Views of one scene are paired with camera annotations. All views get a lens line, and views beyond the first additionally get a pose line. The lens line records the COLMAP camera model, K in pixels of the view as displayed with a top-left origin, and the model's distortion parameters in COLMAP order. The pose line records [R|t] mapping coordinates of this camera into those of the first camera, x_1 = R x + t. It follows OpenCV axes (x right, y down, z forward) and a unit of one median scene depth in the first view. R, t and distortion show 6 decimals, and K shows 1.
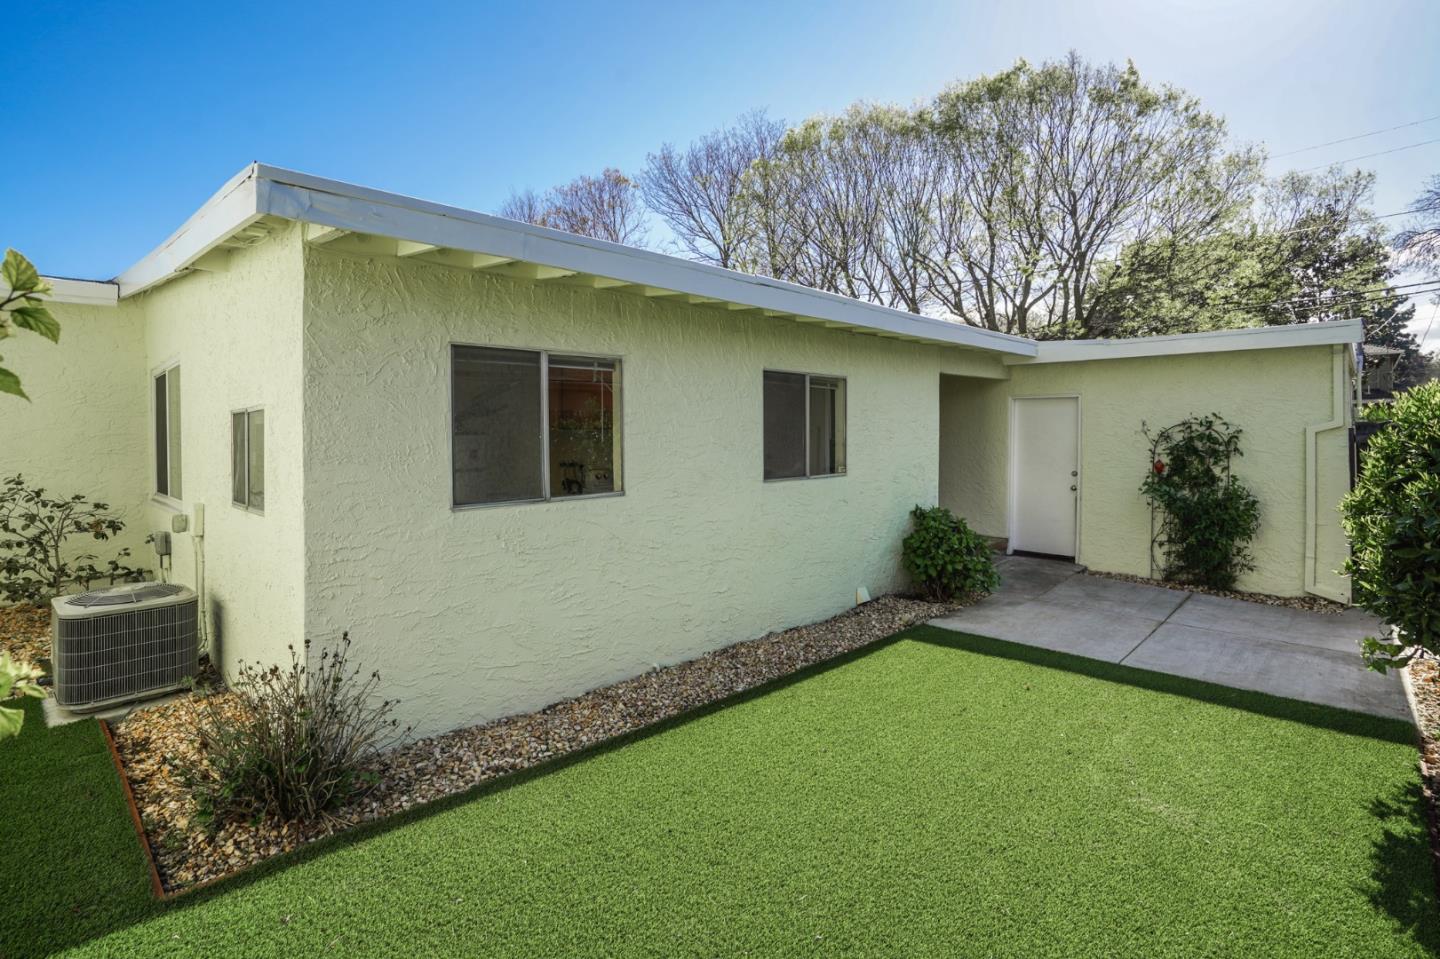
lens RADIAL K [[679.5, 0, 719.8], [0, 679.5, 421.4], [0, 0, 1]] dist [-0.050245, 0.013792]
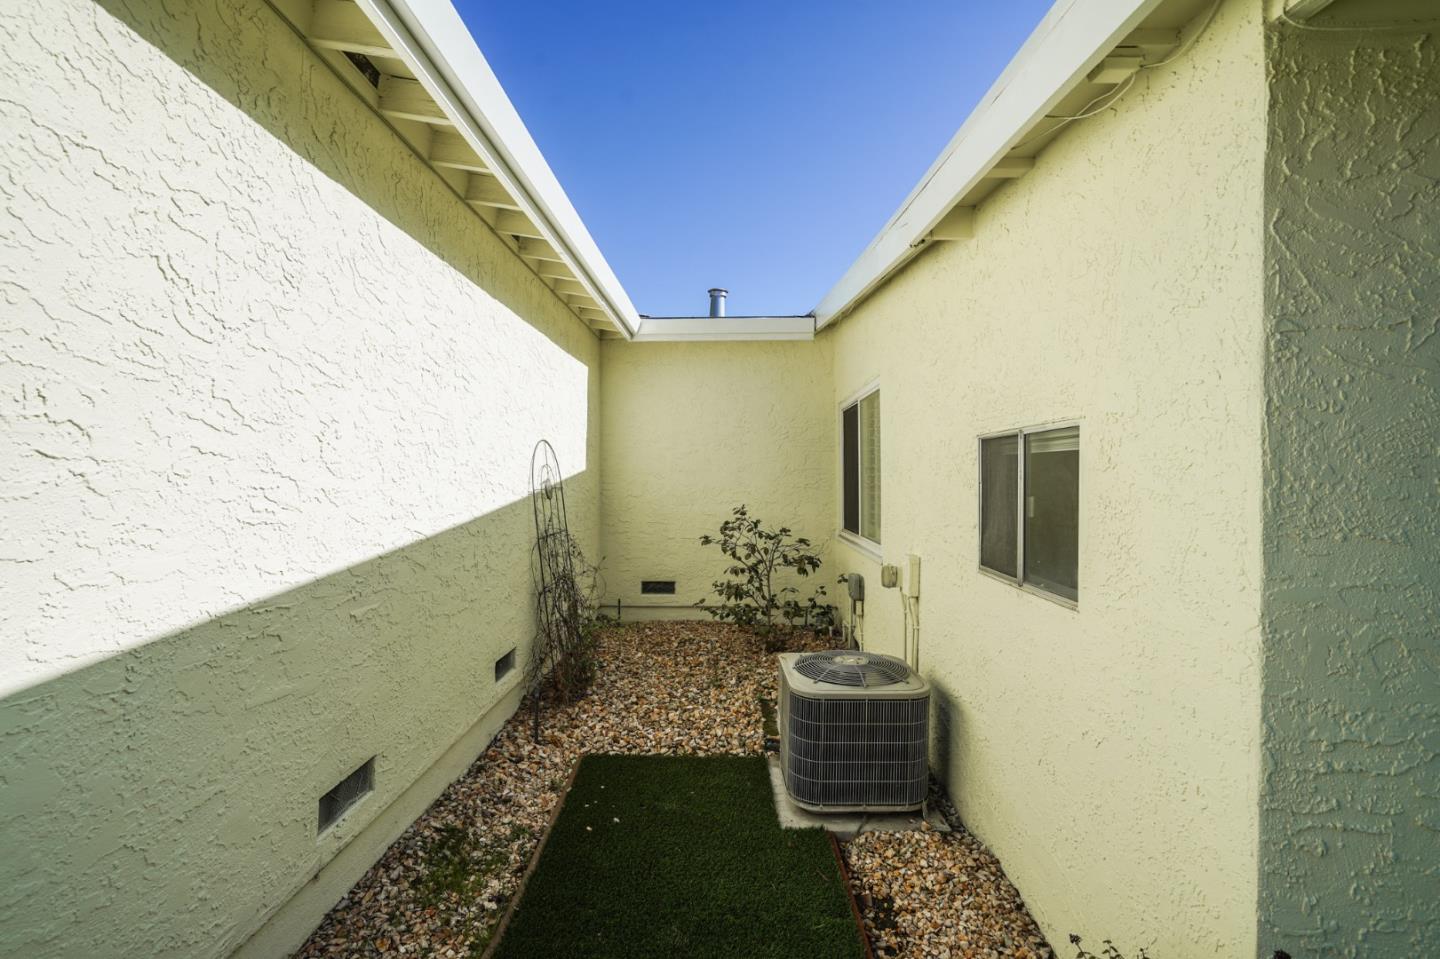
lens RADIAL K [[660.1, 0, 709.8], [0, 660.1, 466.1], [0, 0, 1]] dist [-0.001372, 0.000382]
pose [[0.661658, 0.007608, -0.749768, -0.310352], [-0.000971, 0.999956, 0.009290, 0.007911], [0.749806, -0.005419, 0.661636, 0.254118]]
